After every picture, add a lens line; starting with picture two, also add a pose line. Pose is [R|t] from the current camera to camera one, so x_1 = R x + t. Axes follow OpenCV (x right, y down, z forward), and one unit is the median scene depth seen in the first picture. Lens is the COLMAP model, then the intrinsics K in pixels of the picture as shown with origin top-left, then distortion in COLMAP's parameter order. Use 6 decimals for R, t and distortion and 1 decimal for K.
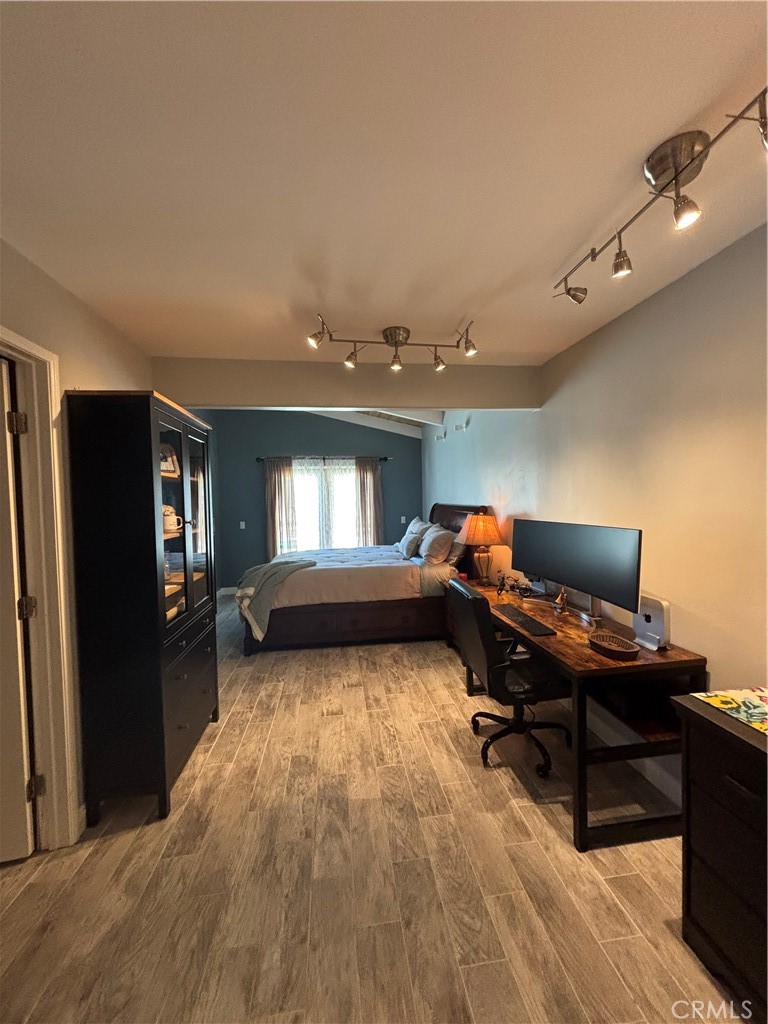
lens RADIAL K [[412.8, 0, 388.7], [0, 412.8, 511.7], [0, 0, 1]] dist [-0.000242, 0.000884]
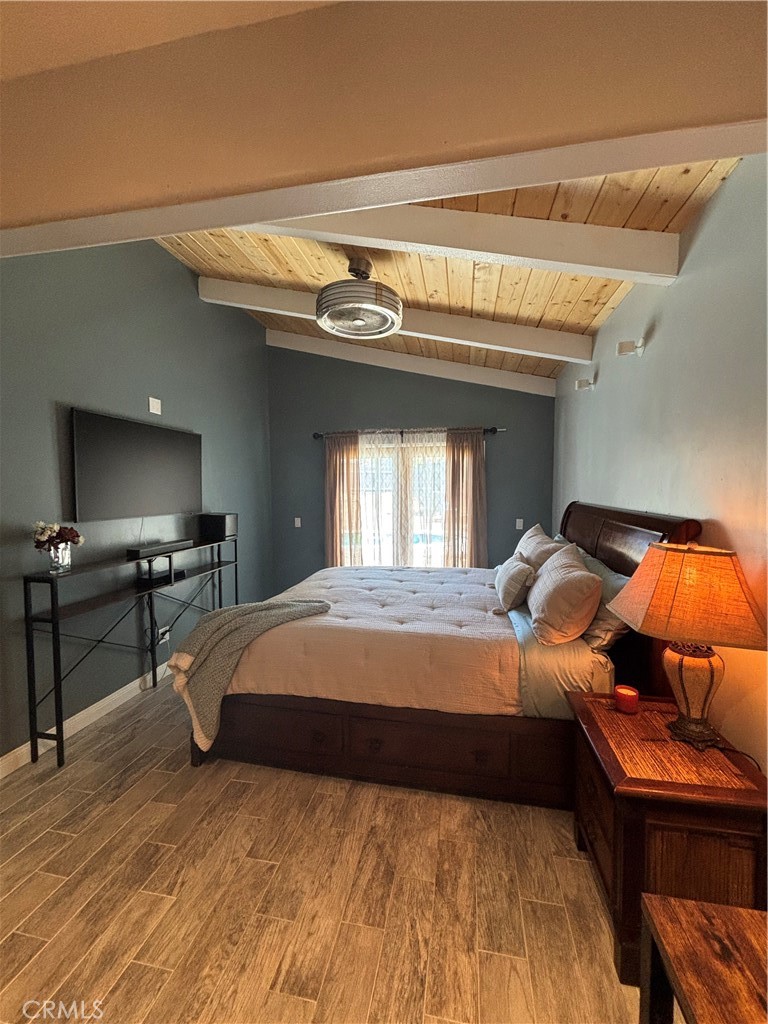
lens RADIAL K [[412.8, 0, 384.1], [0, 412.8, 513.7], [0, 0, 1]] dist [-0.000242, 0.000884]
pose [[0.943965, 0.036680, -0.328000, 0.091506], [-0.025297, 0.998923, 0.038906, -0.033288], [0.329074, -0.028428, 0.943876, 0.607552]]
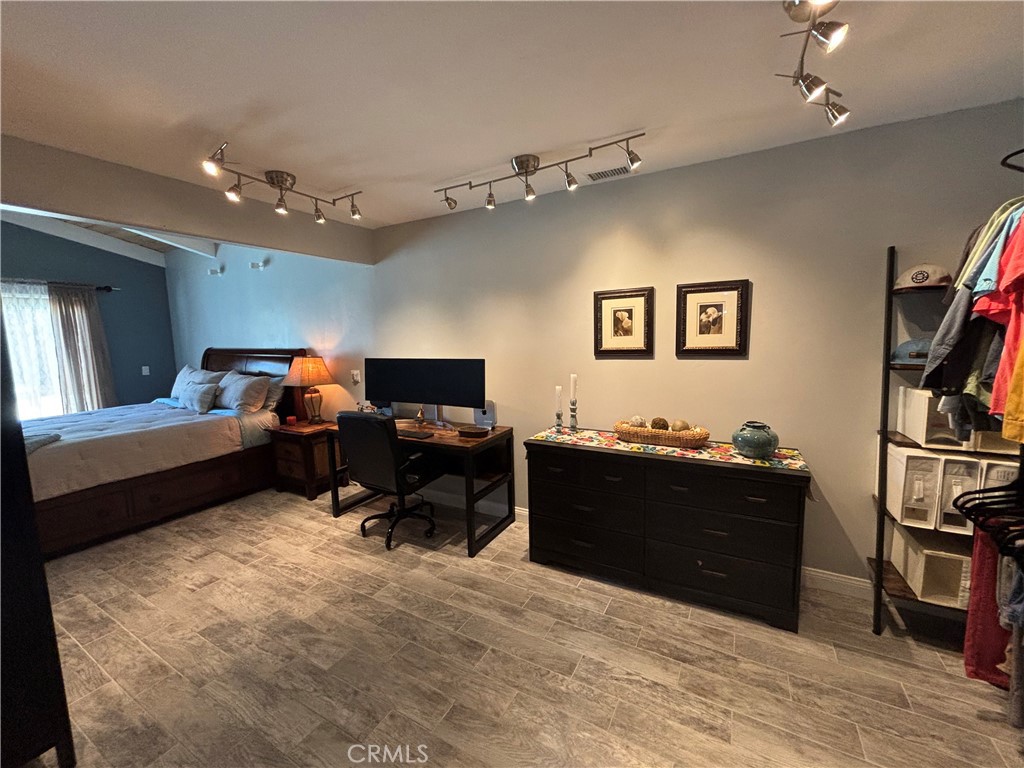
lens RADIAL K [[412.8, 0, 513.2], [0, 412.8, 379.1], [0, 0, 1]] dist [-0.000242, 0.000884]
pose [[0.605054, -0.081076, 0.792045, -0.316506], [0.034438, 0.996536, 0.075701, 0.002075], [-0.795439, -0.018527, 0.605750, -0.047085]]
